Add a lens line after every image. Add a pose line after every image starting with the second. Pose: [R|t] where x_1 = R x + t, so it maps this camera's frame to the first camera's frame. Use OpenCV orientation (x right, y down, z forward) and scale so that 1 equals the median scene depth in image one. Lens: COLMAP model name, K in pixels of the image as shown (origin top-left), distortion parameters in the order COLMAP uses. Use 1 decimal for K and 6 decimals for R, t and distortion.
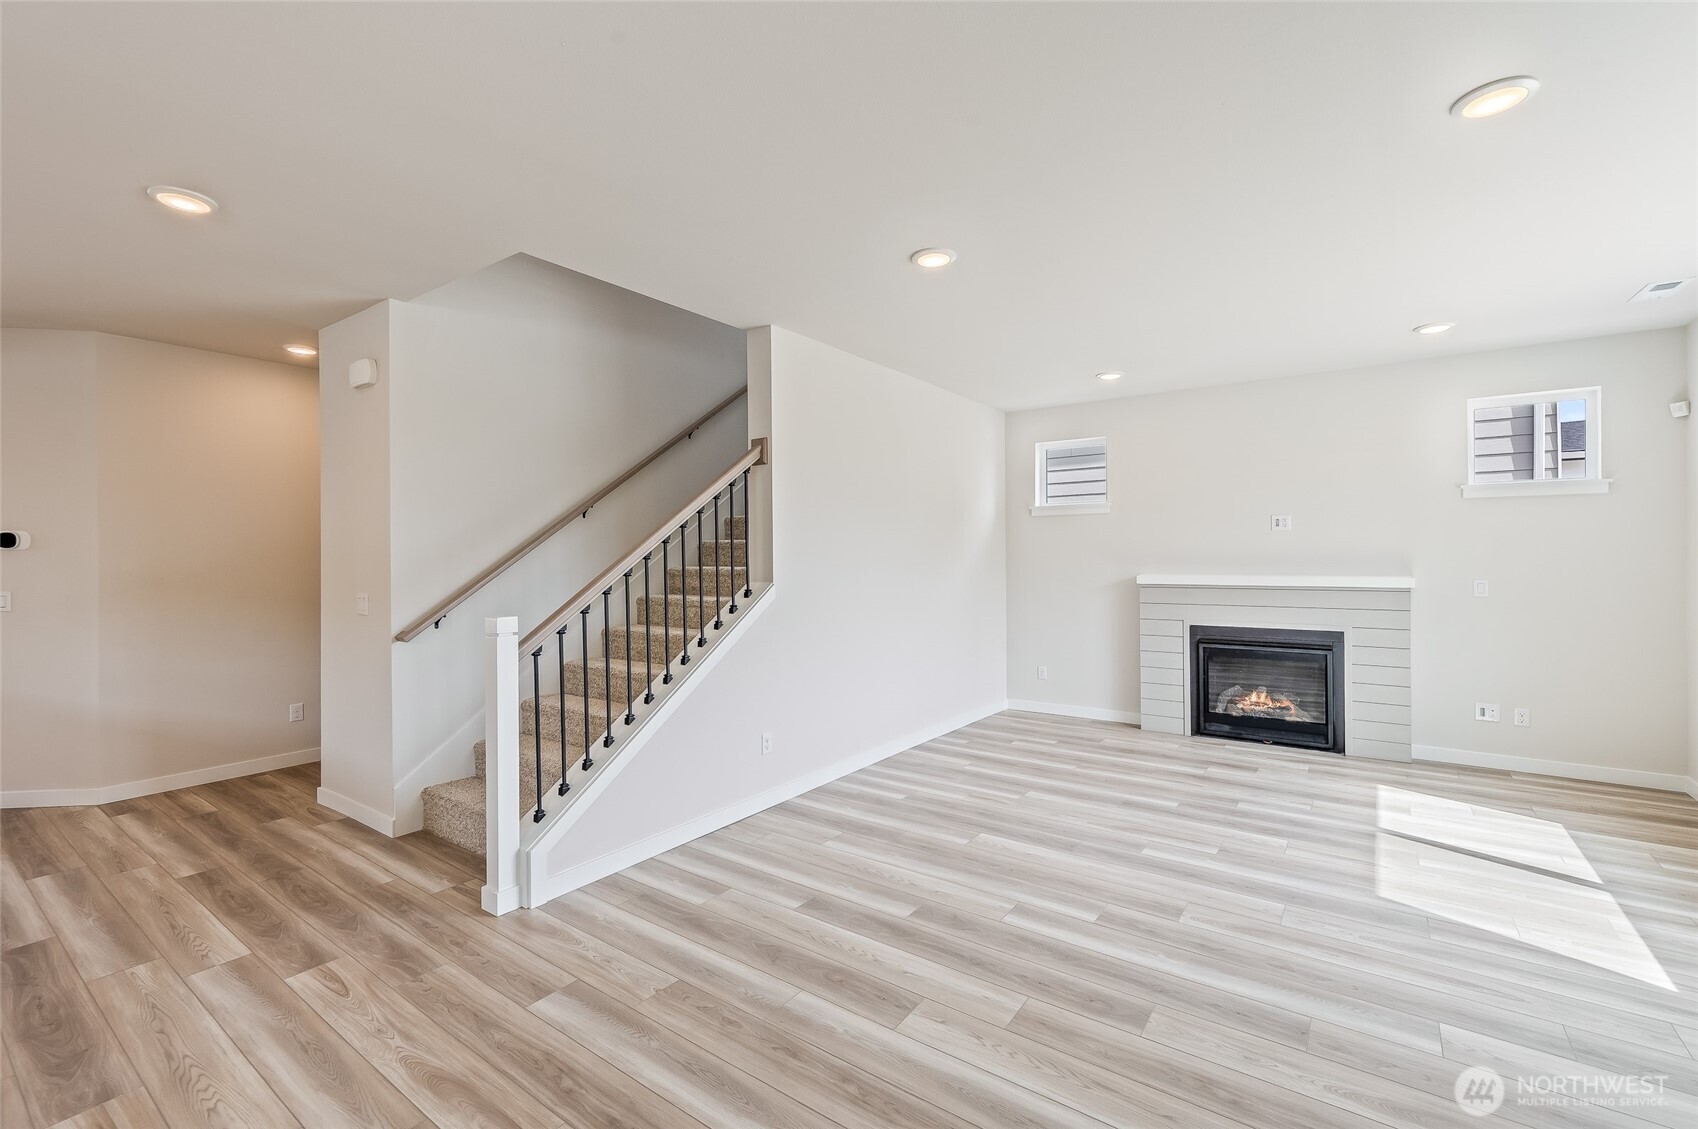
lens RADIAL K [[684.3, 0, 804.2], [0, 684.3, 560.5], [0, 0, 1]] dist [0.000071, 0.000042]
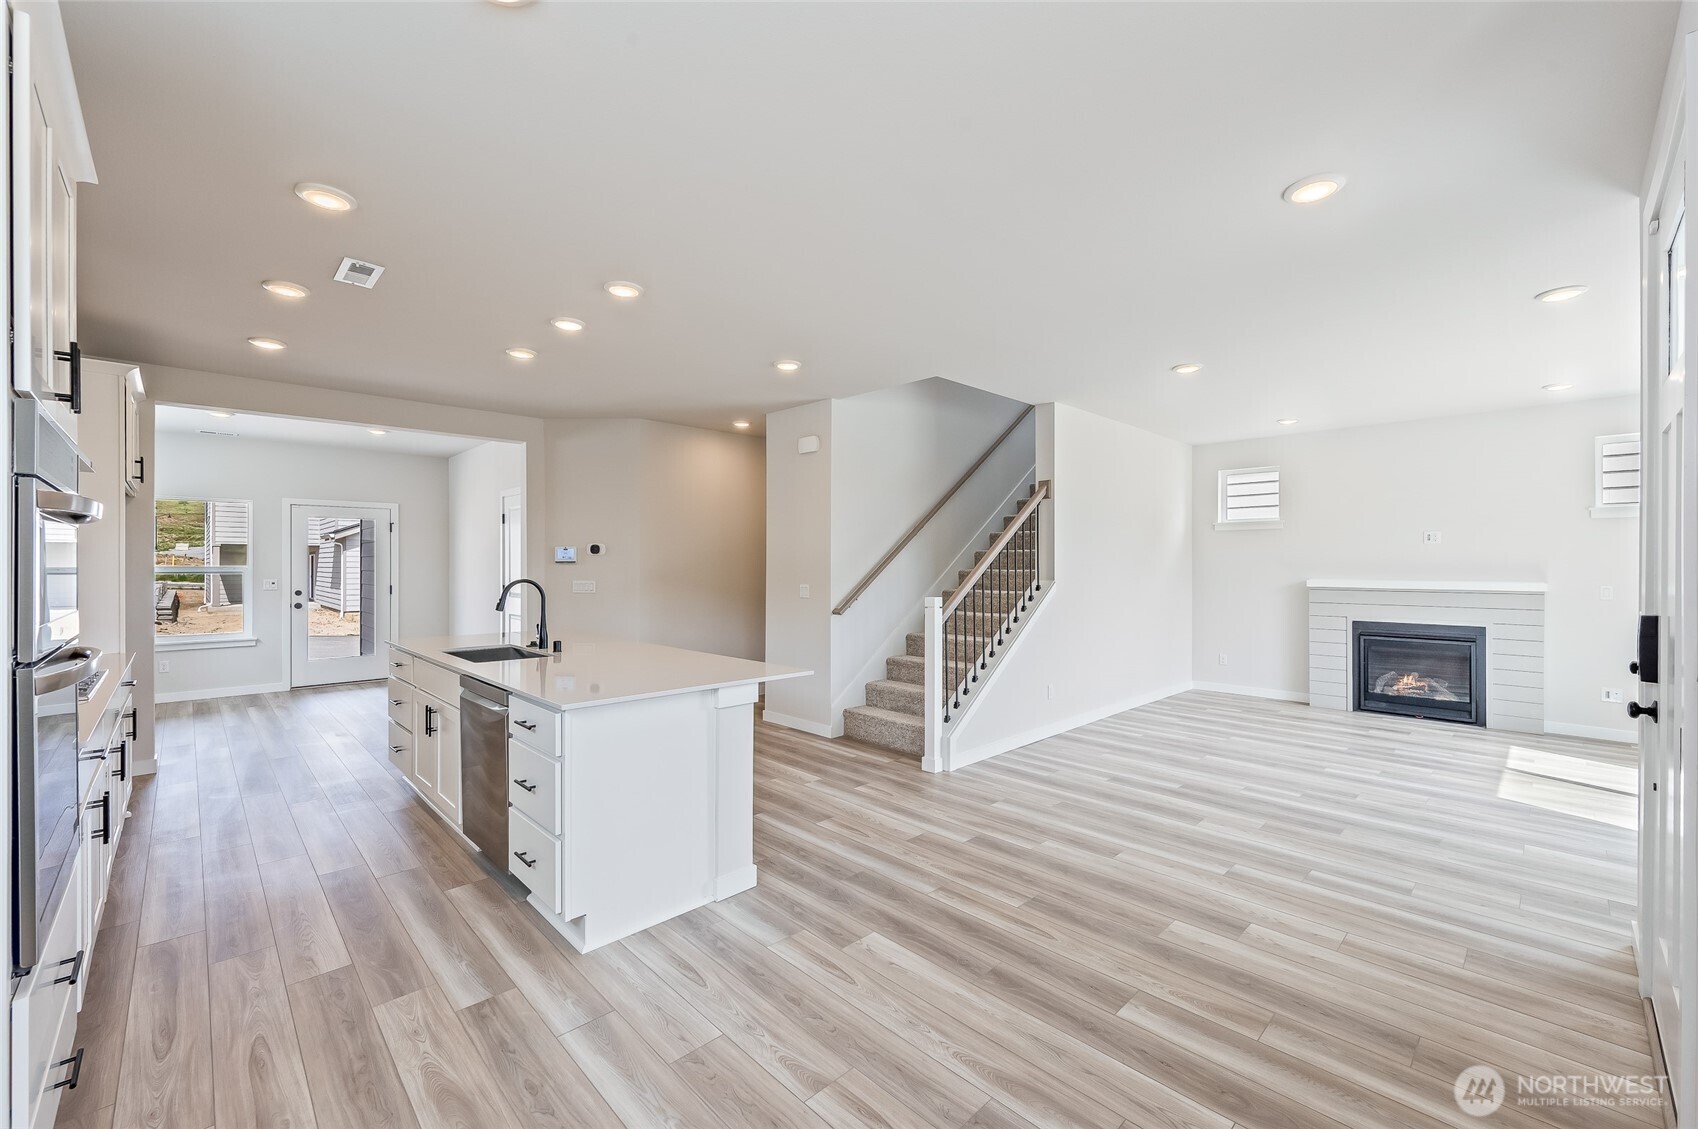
lens RADIAL K [[679.2, 0, 869.4], [0, 679.2, 567.8], [0, 0, 1]] dist [-0.003514, -0.000186]
pose [[0.996008, 0.006371, -0.089034, -0.334580], [-0.006289, 0.999980, 0.001195, 0.006271], [0.089040, -0.000630, 0.996028, -0.502040]]
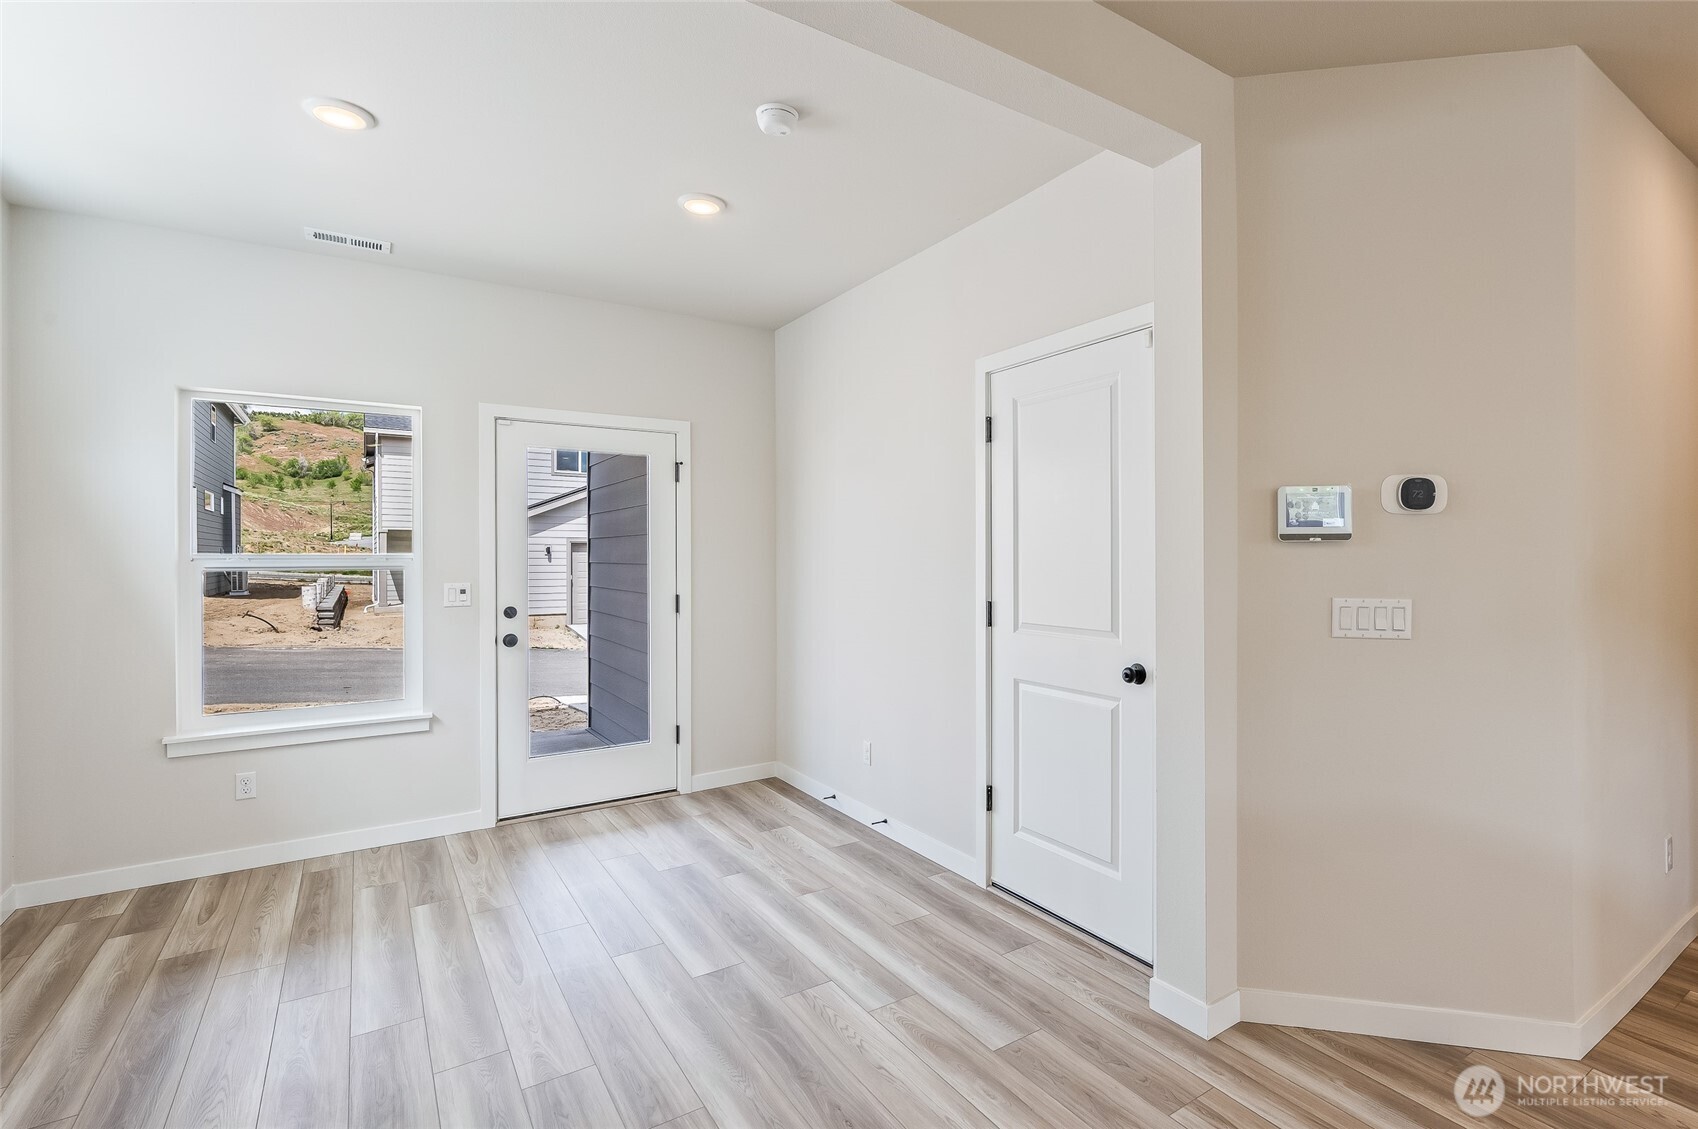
lens RADIAL K [[720.5, 0, 829.8], [0, 720.5, 563.2], [0, 0, 1]] dist [-0.002143, -0.000399]
pose [[0.952383, 0.005765, -0.304850, -1.214909], [-0.002682, 0.999941, 0.010531, 0.012937], [0.304892, -0.009212, 0.952342, 0.300047]]
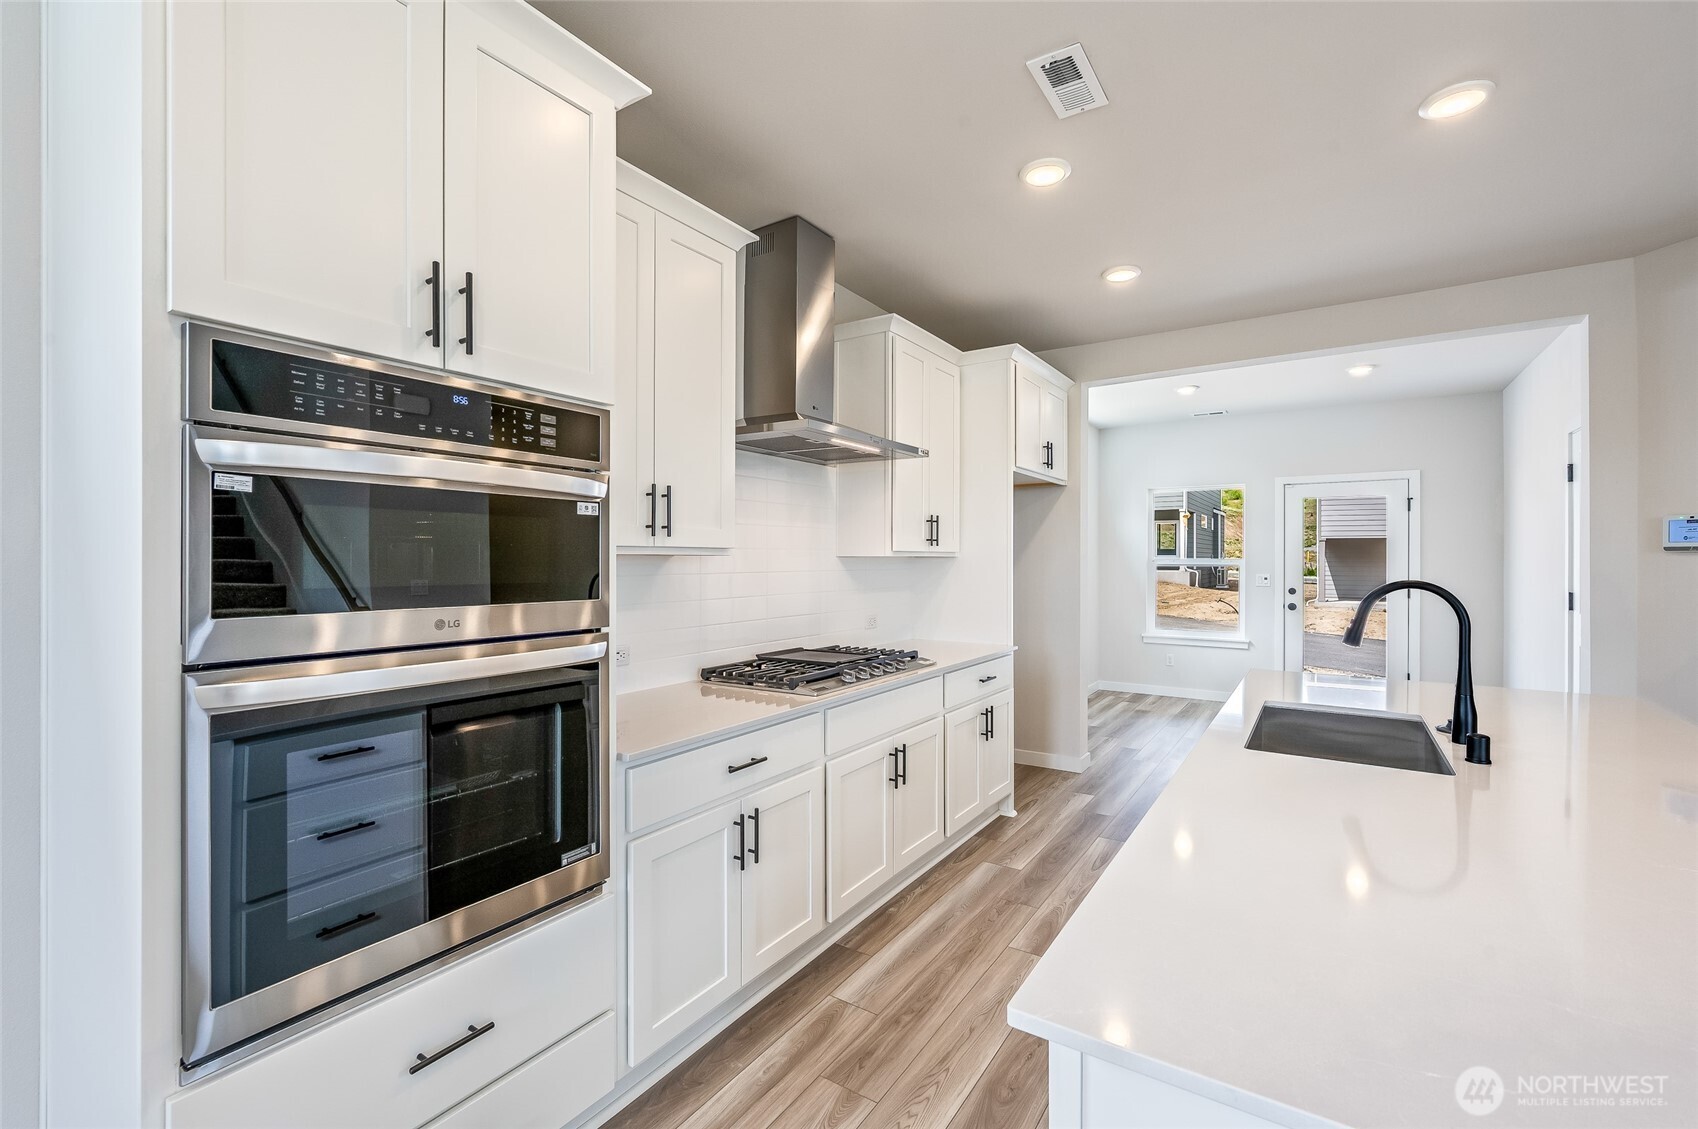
lens RADIAL K [[718.2, 0, 863.3], [0, 718.2, 560.7], [0, 0, 1]] dist [-0.000409, -0.000144]
pose [[0.078522, 0.007843, -0.996881, -0.479760], [-0.006727, 0.999950, 0.007337, 0.011516], [0.996890, 0.006130, 0.078571, 0.003547]]
